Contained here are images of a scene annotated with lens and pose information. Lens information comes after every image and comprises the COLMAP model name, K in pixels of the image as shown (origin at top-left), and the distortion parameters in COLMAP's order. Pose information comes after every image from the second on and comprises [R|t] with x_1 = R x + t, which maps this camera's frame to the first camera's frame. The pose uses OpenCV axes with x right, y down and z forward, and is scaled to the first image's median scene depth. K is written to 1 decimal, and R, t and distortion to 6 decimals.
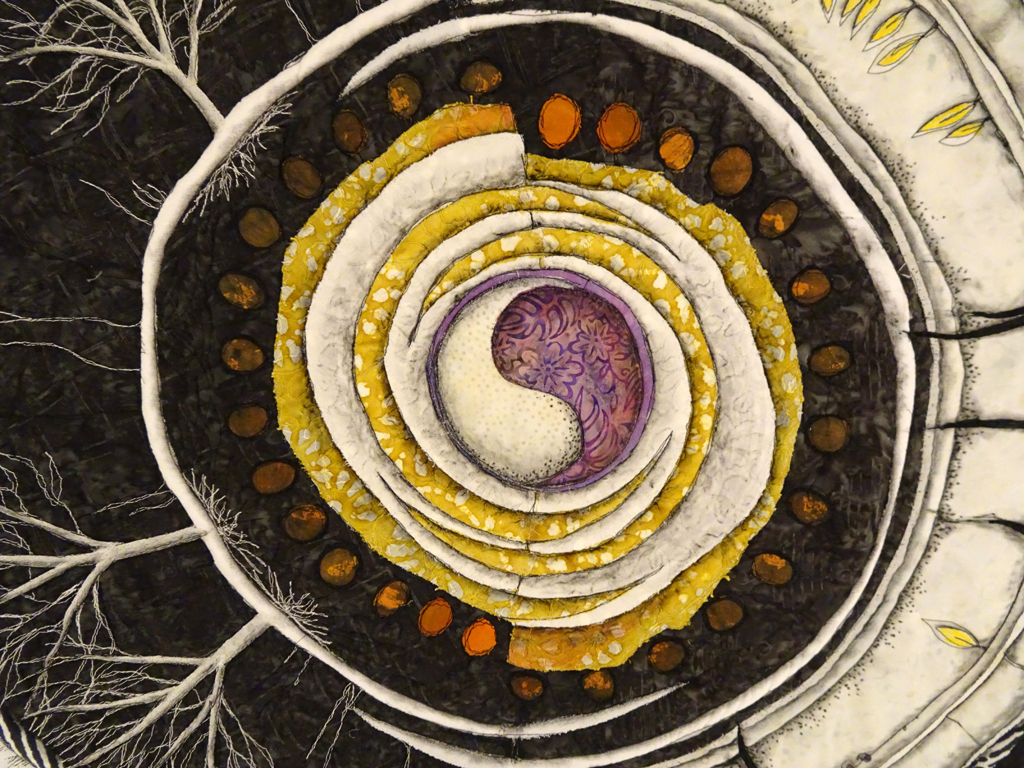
lens RADIAL K [[758.4, 0, 511.6], [0, 758.4, 388.4], [0, 0, 1]] dist [0.007771, -0.011546]
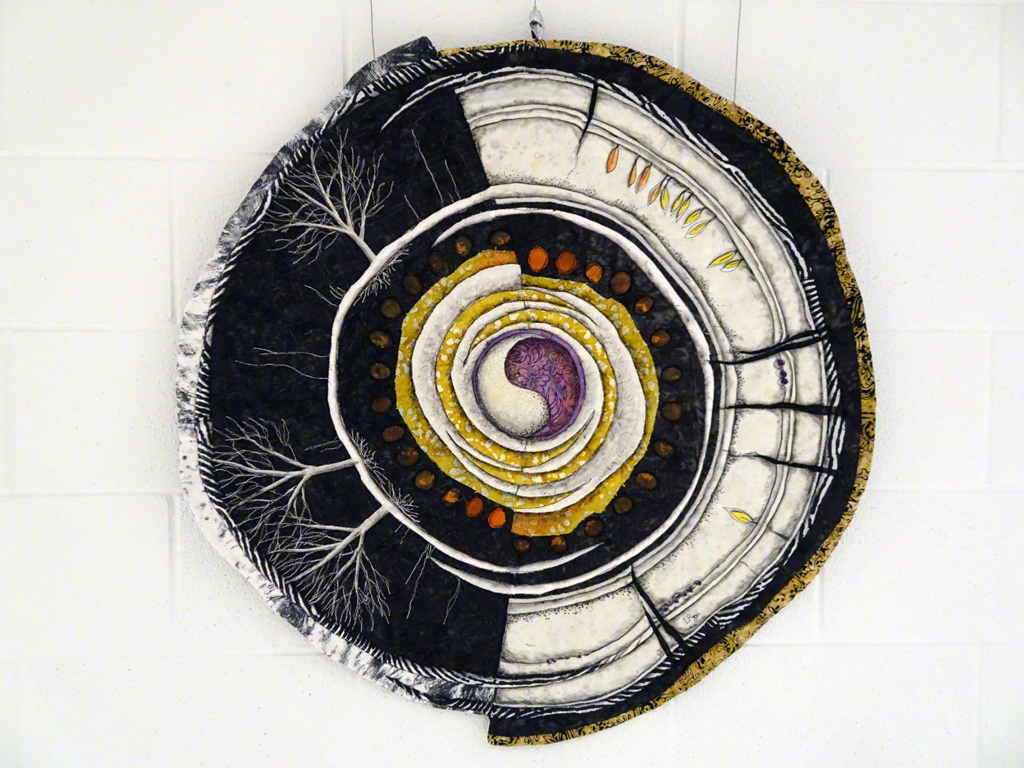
lens RADIAL K [[758.4, 0, 509.2], [0, 758.4, 381.6], [0, 0, 1]] dist [0.007771, -0.011546]
pose [[0.999717, 0.003098, 0.023604, -0.061462], [-0.001403, 0.997440, -0.071492, 0.126821], [-0.023765, 0.071439, 0.997162, -1.006074]]
